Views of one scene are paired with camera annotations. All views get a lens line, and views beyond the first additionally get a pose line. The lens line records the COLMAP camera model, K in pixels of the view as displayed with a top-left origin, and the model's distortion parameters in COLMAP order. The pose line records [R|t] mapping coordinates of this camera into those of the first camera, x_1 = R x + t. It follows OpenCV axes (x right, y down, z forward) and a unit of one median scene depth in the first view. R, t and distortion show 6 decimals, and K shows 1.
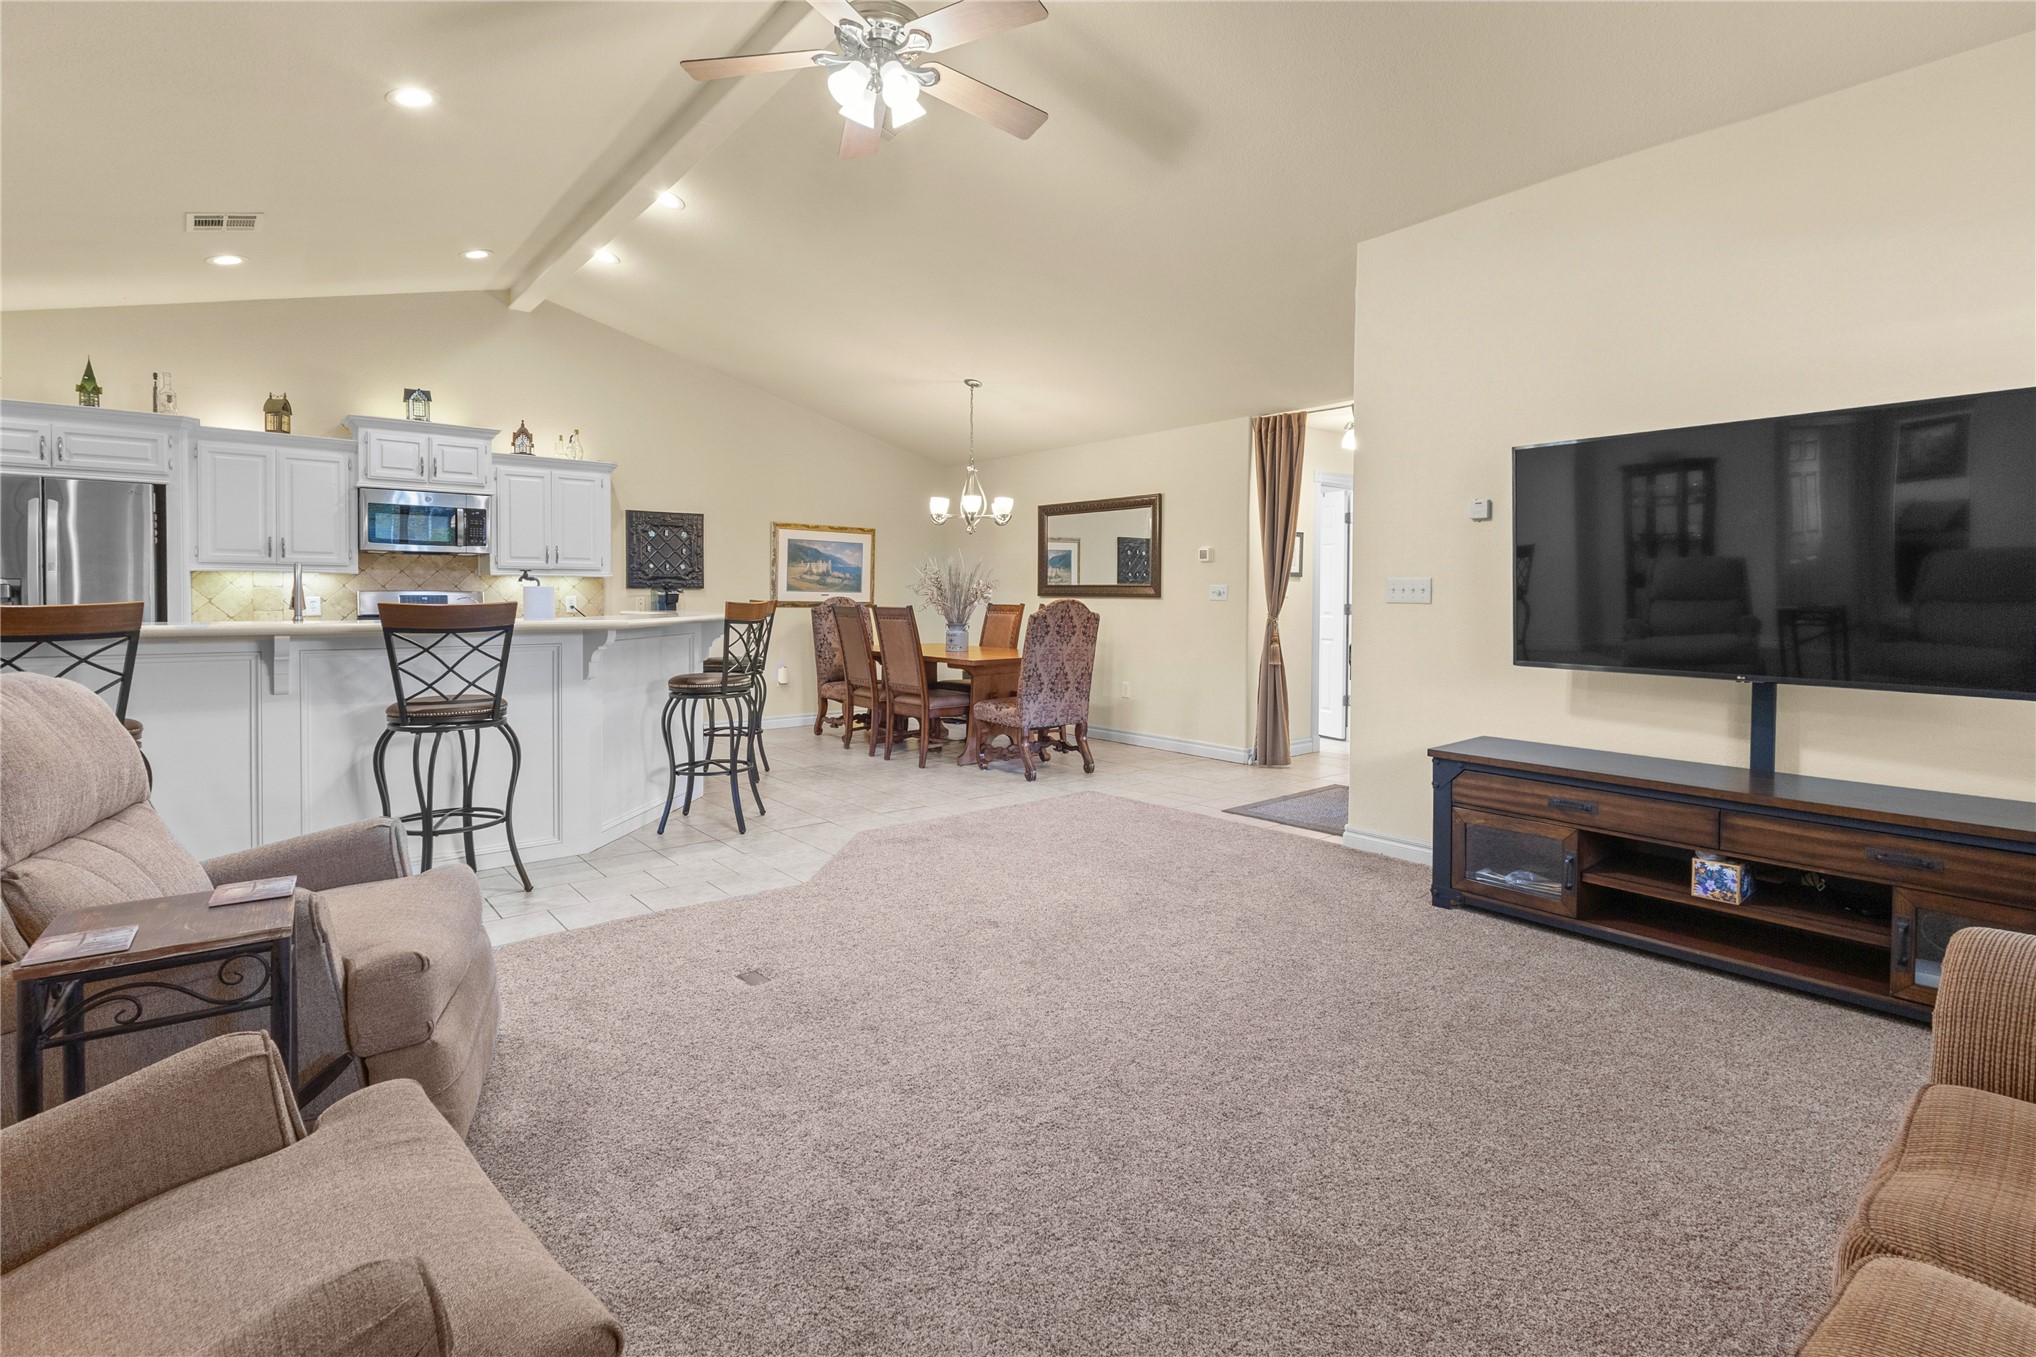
lens RADIAL K [[970.0, 0, 1022.4], [0, 970.0, 620.1], [0, 0, 1]] dist [0.003372, 0.001224]
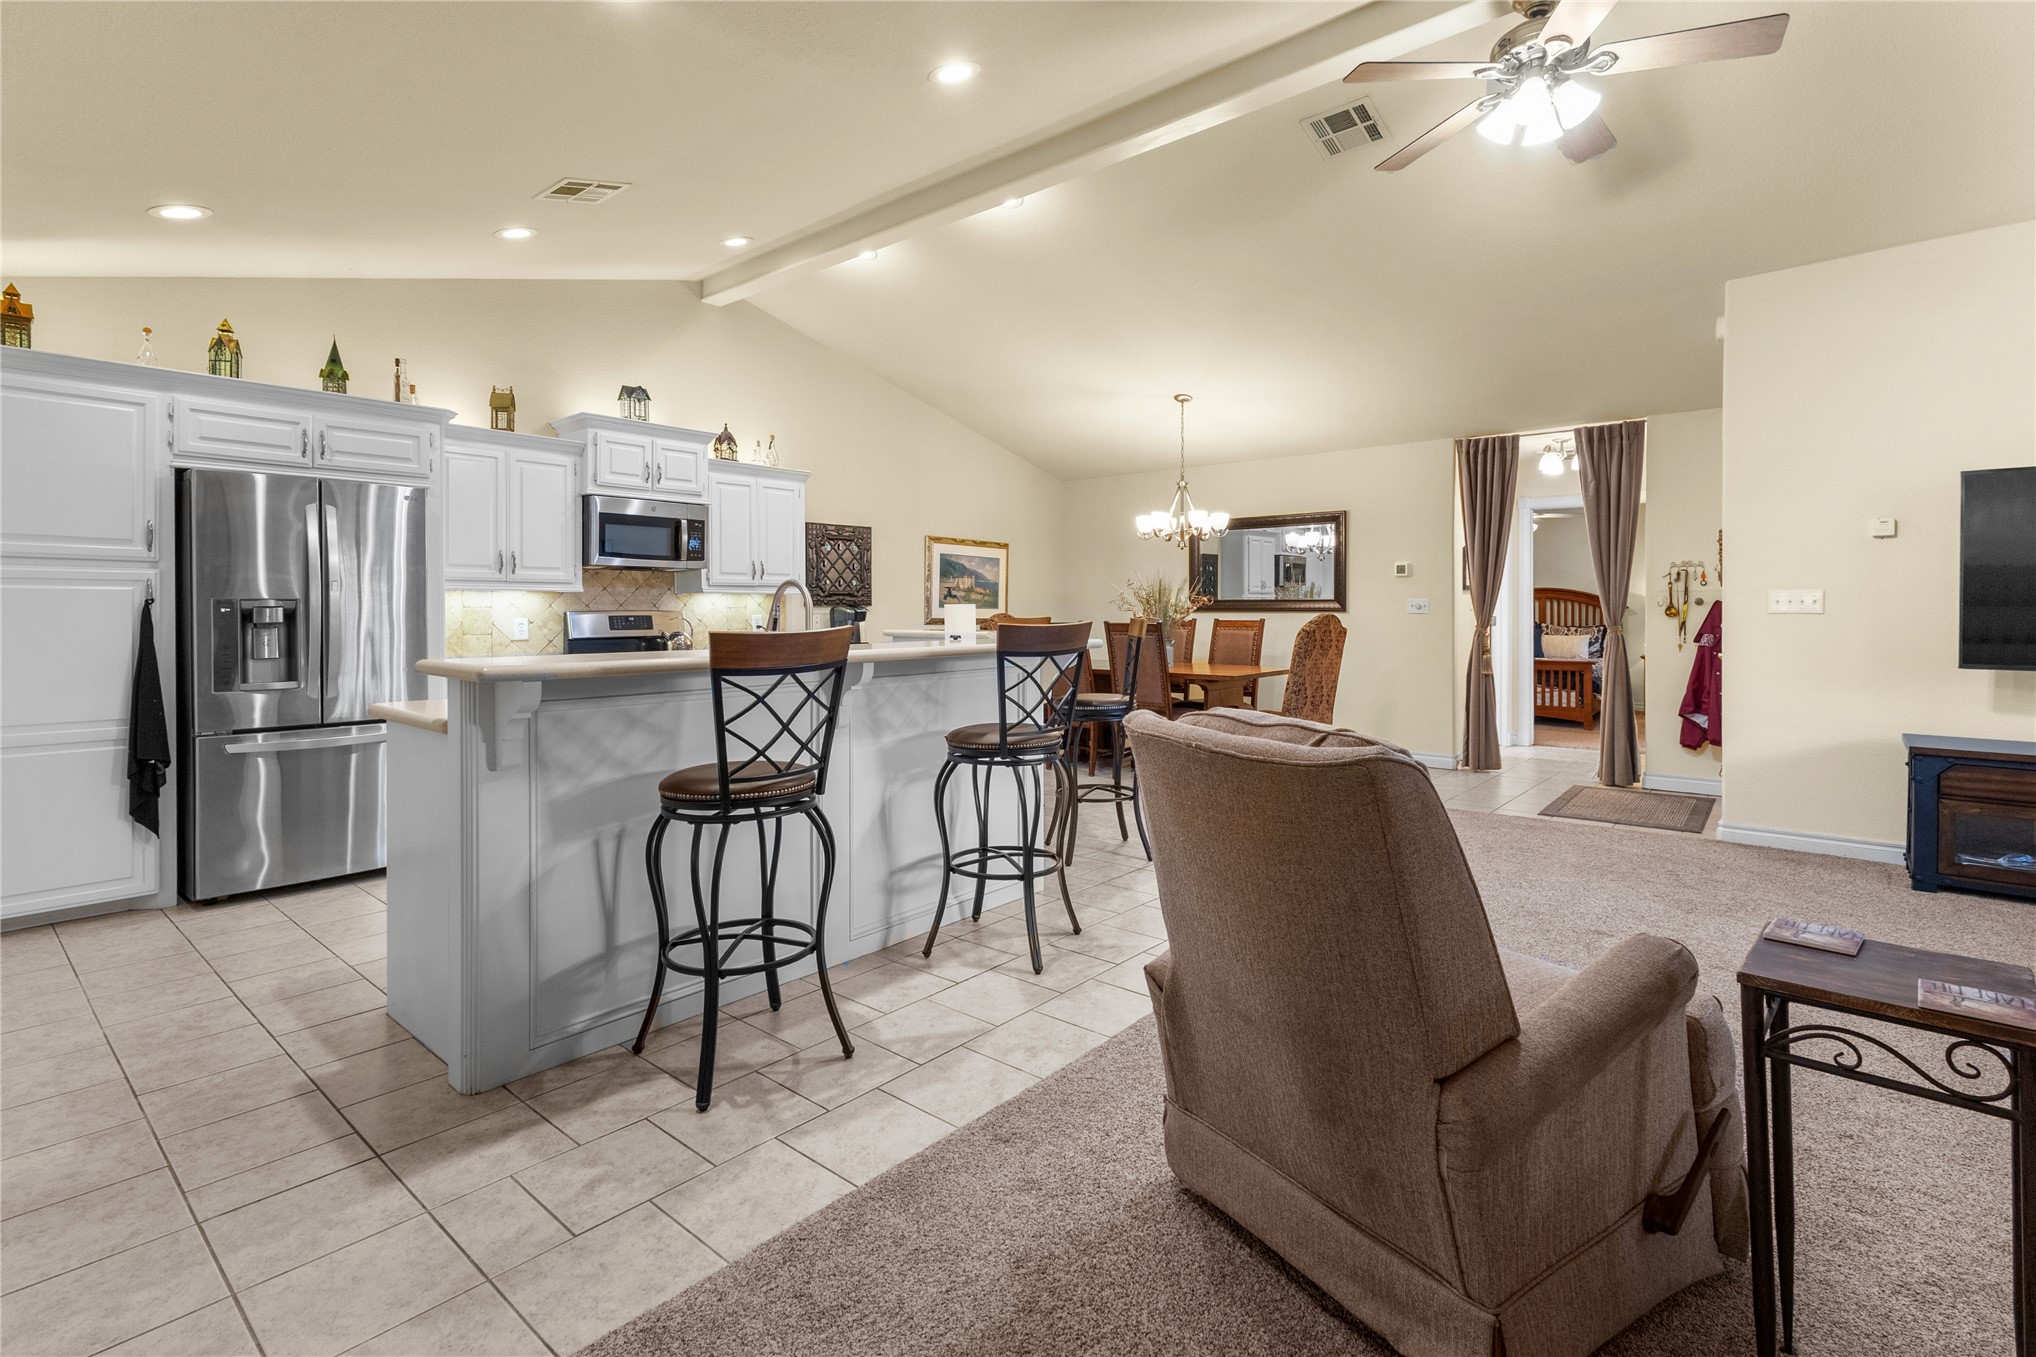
lens RADIAL K [[970.0, 0, 1032.8], [0, 970.0, 617.1], [0, 0, 1]] dist [0.003372, 0.001224]
pose [[0.983428, -0.009990, 0.181026, -0.427864], [0.013287, 0.999767, -0.017008, -0.004355], [-0.180814, 0.019131, 0.983331, 0.055578]]
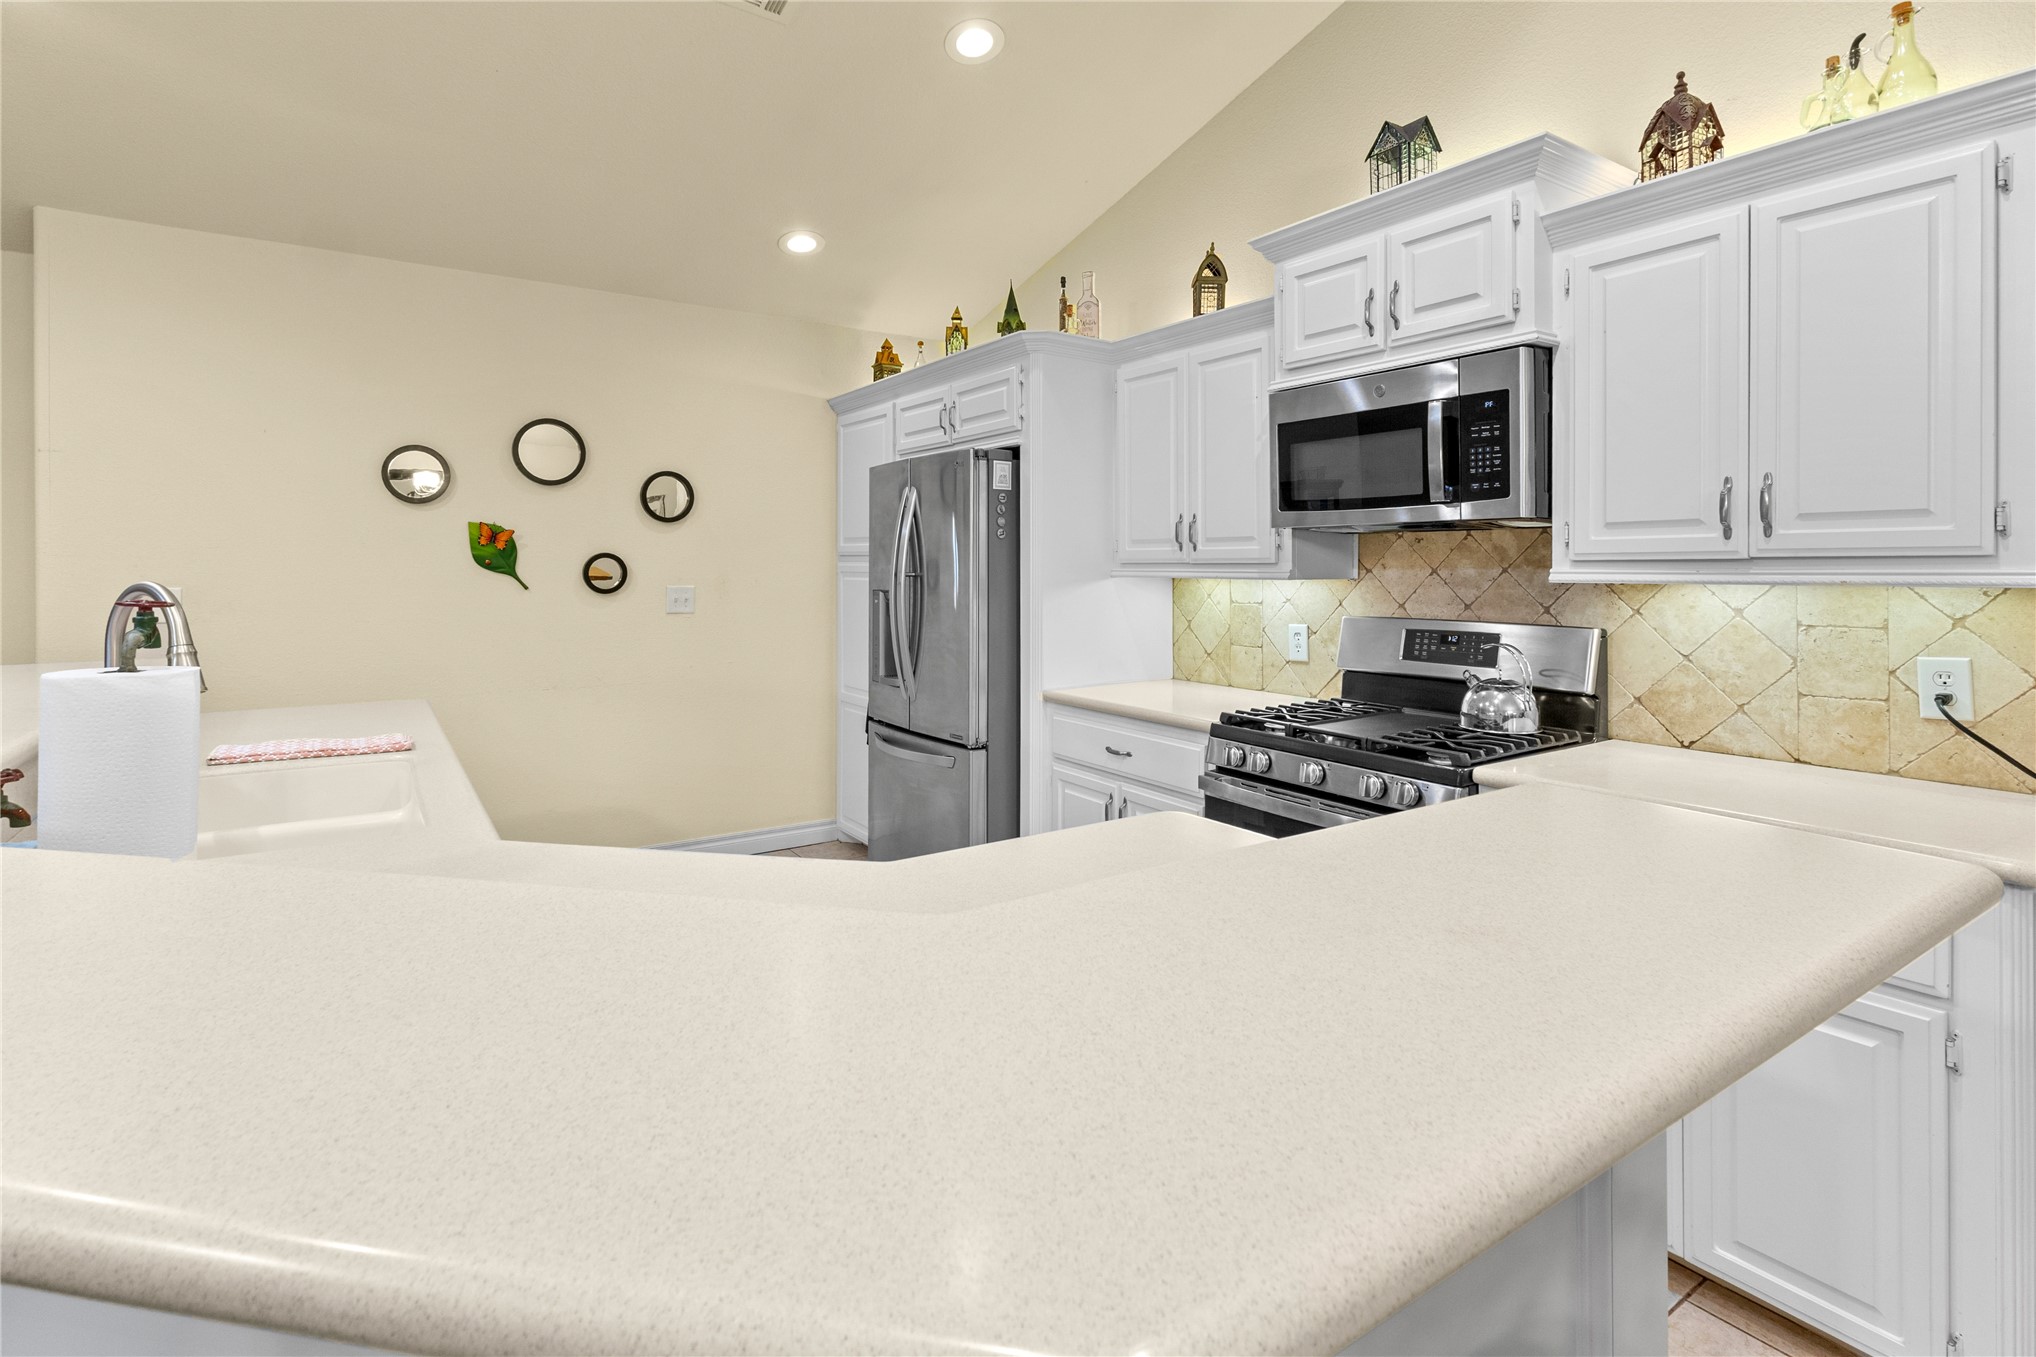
lens RADIAL K [[970.0, 0, 1018.2], [0, 970.0, 562.0], [0, 0, 1]] dist [0.003372, 0.001224]
pose [[-0.091062, -0.011278, -0.995781, -0.205992], [-0.025635, 0.999631, -0.008977, -0.047667], [0.995515, 0.024709, -0.091317, 0.886890]]
